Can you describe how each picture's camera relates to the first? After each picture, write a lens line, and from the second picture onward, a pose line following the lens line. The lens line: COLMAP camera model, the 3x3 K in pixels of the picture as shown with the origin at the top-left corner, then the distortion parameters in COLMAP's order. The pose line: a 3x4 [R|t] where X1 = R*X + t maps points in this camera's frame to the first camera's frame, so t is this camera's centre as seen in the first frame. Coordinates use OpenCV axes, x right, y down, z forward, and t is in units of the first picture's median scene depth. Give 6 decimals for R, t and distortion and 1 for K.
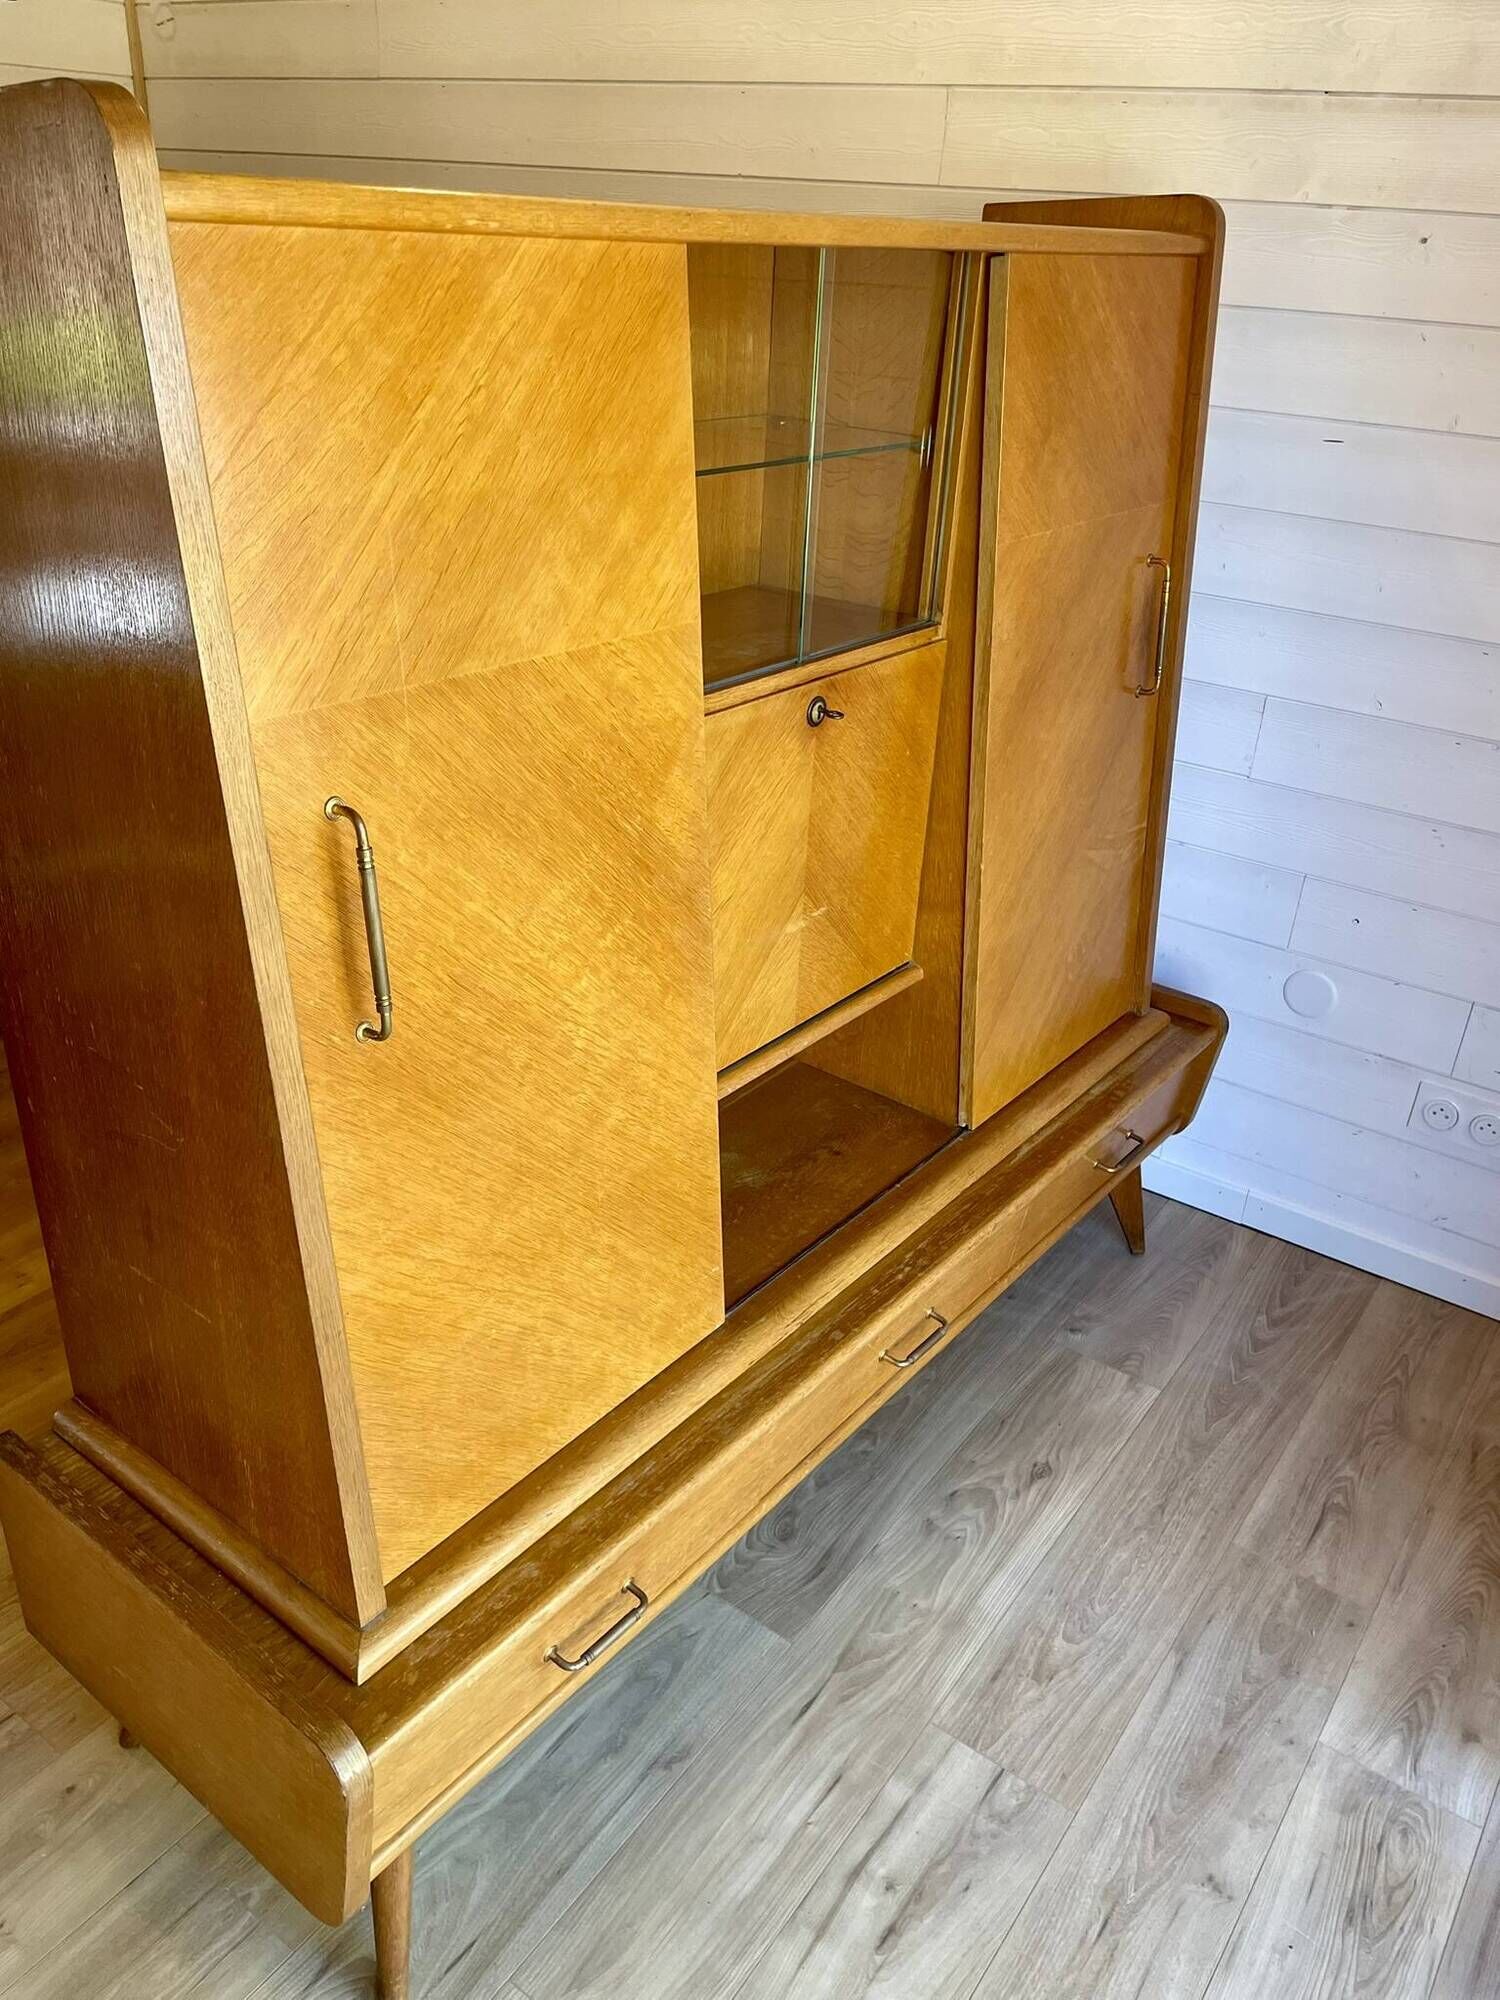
lens RADIAL K [[1514.9, 0, 748.5], [0, 1514.9, 1012.9], [0, 0, 1]] dist [0.073894, -0.098488]
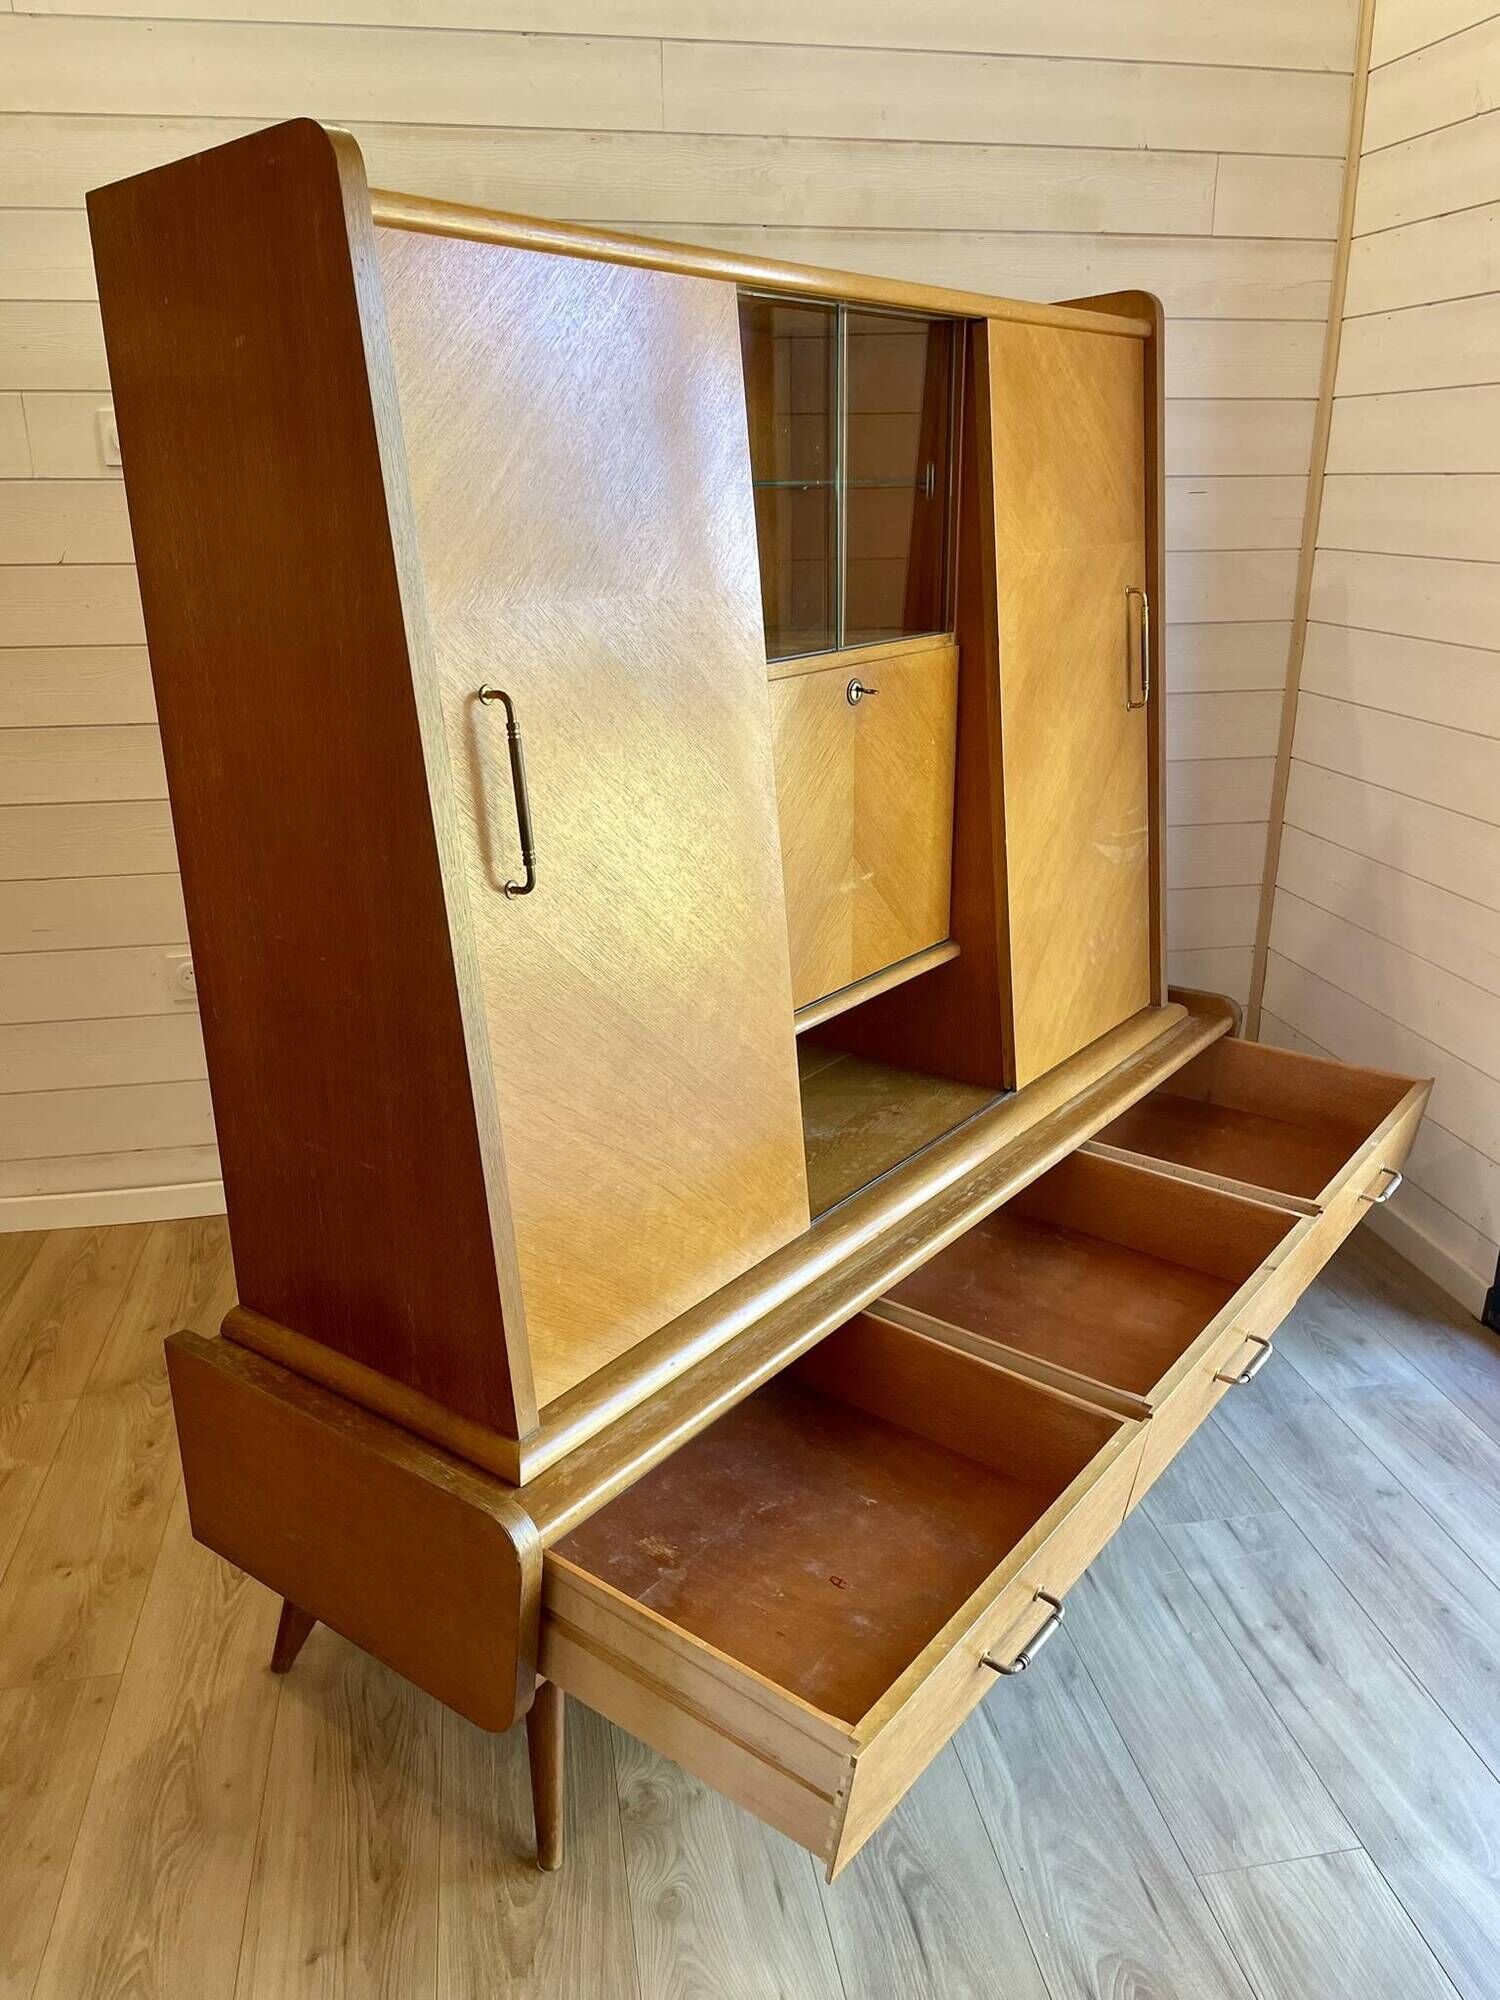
lens RADIAL K [[1517.1, 0, 749.8], [0, 1517.1, 998.3], [0, 0, 1]] dist [0.073989, -0.099826]
pose [[0.700819, -0.283785, 0.654461, -0.683266], [0.367616, 0.929928, 0.009577, -0.026175], [-0.611319, 0.233879, 0.756035, 0.211717]]
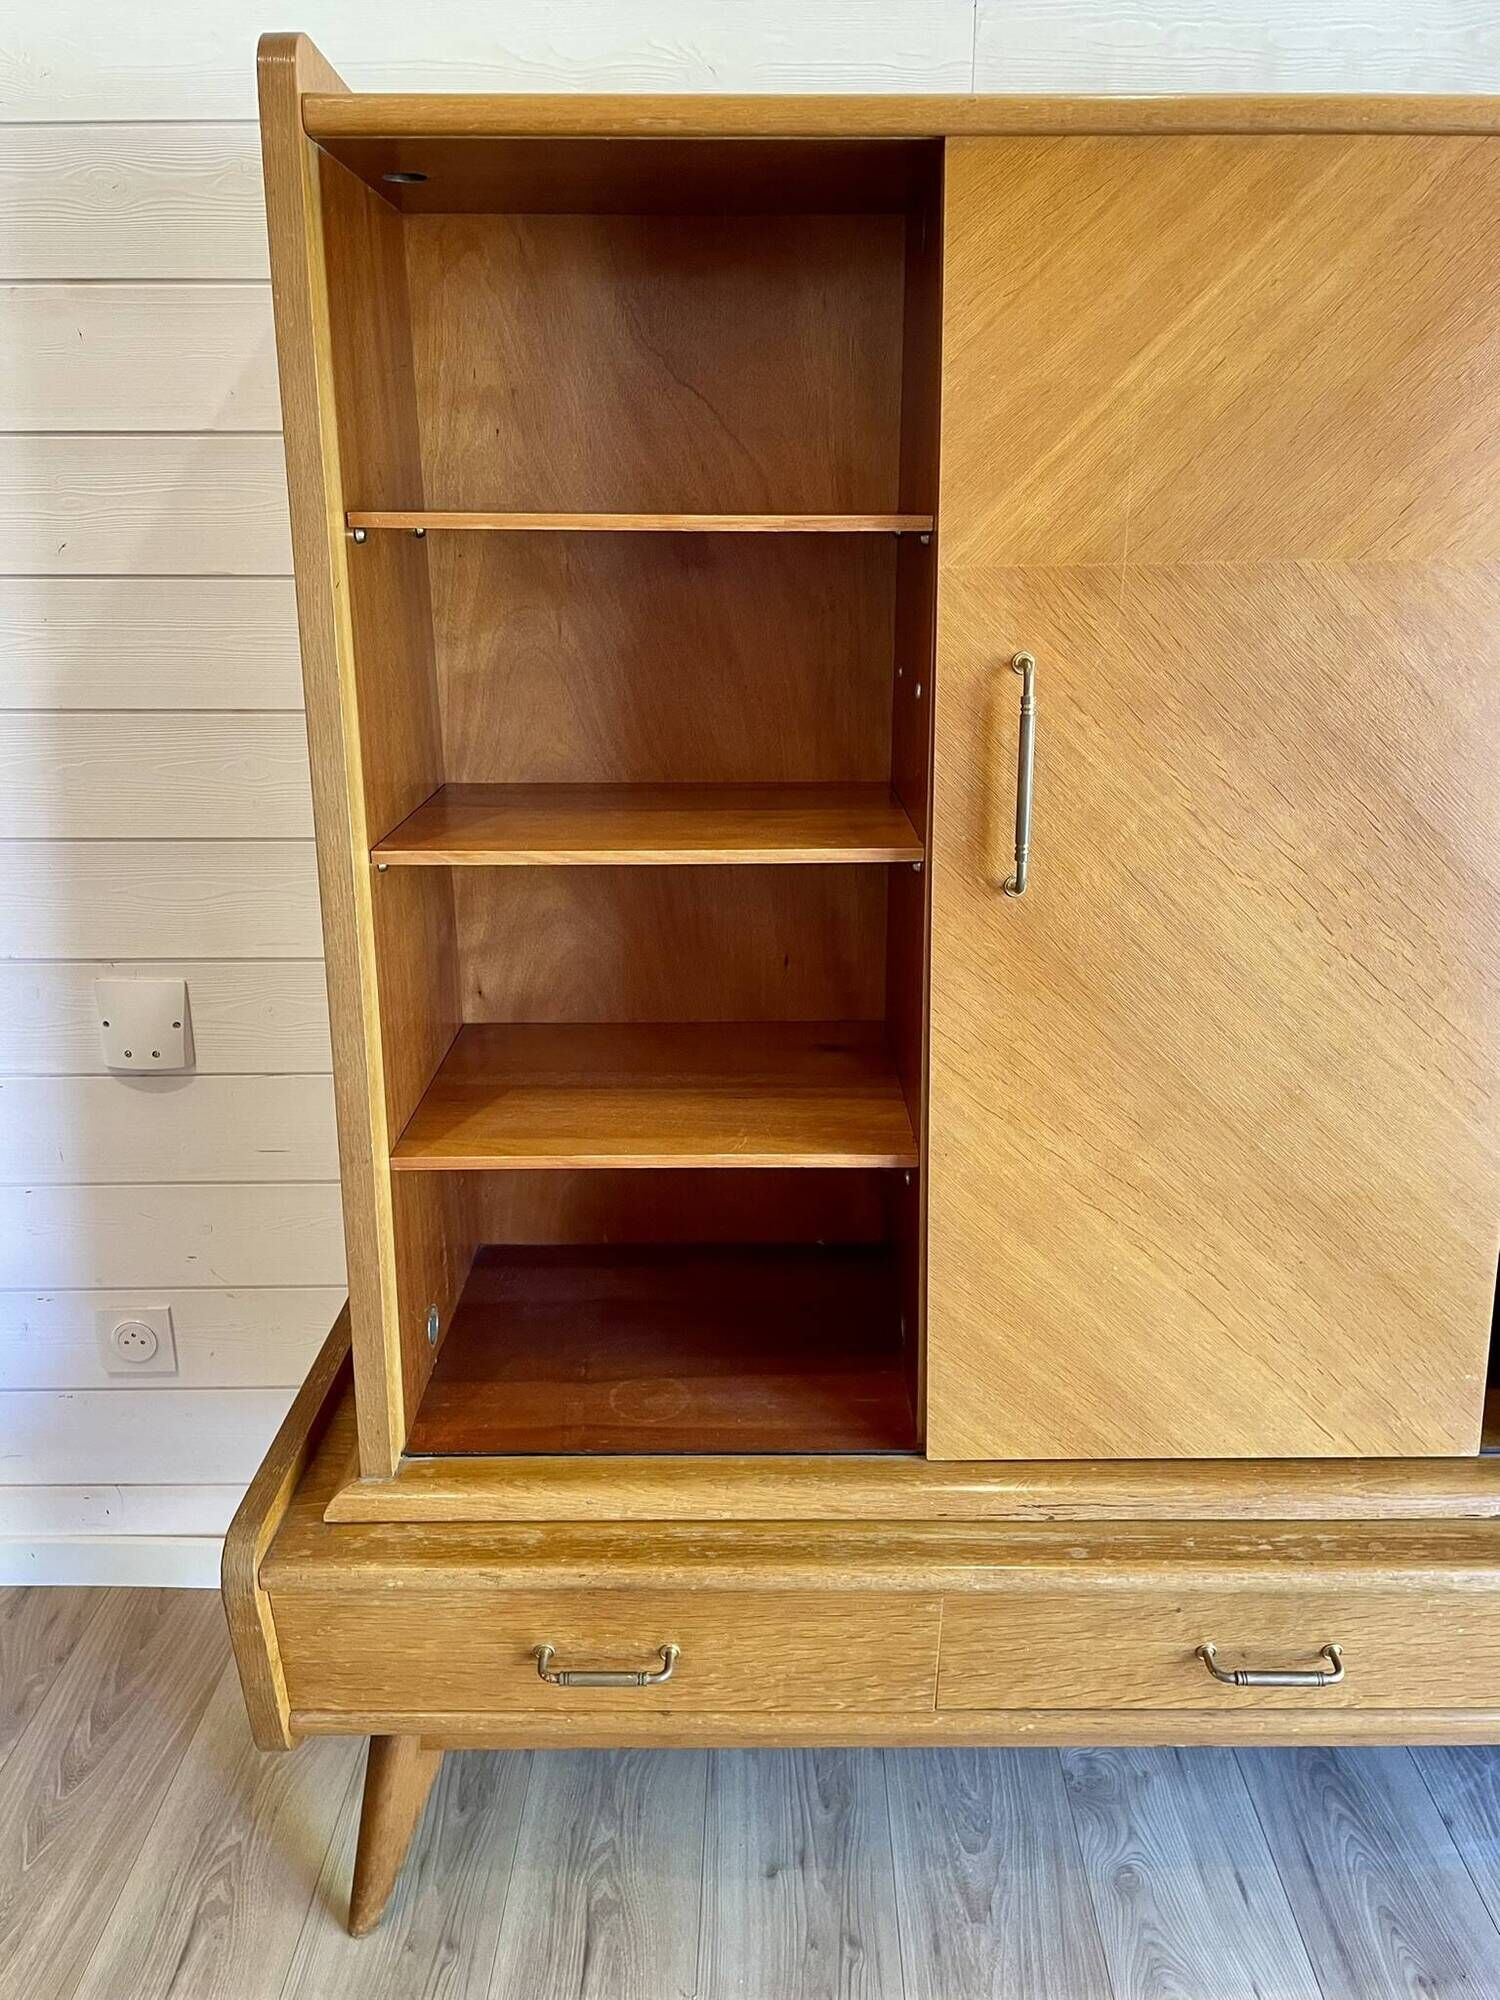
lens RADIAL K [[1517.1, 0, 750.8], [0, 1517.1, 997.8], [0, 0, 1]] dist [0.073989, -0.099826]
pose [[0.819527, -0.230701, 0.524549, -0.413409], [0.305678, 0.950265, -0.059641, -0.259394], [-0.484702, 0.209220, 0.849289, 0.756826]]
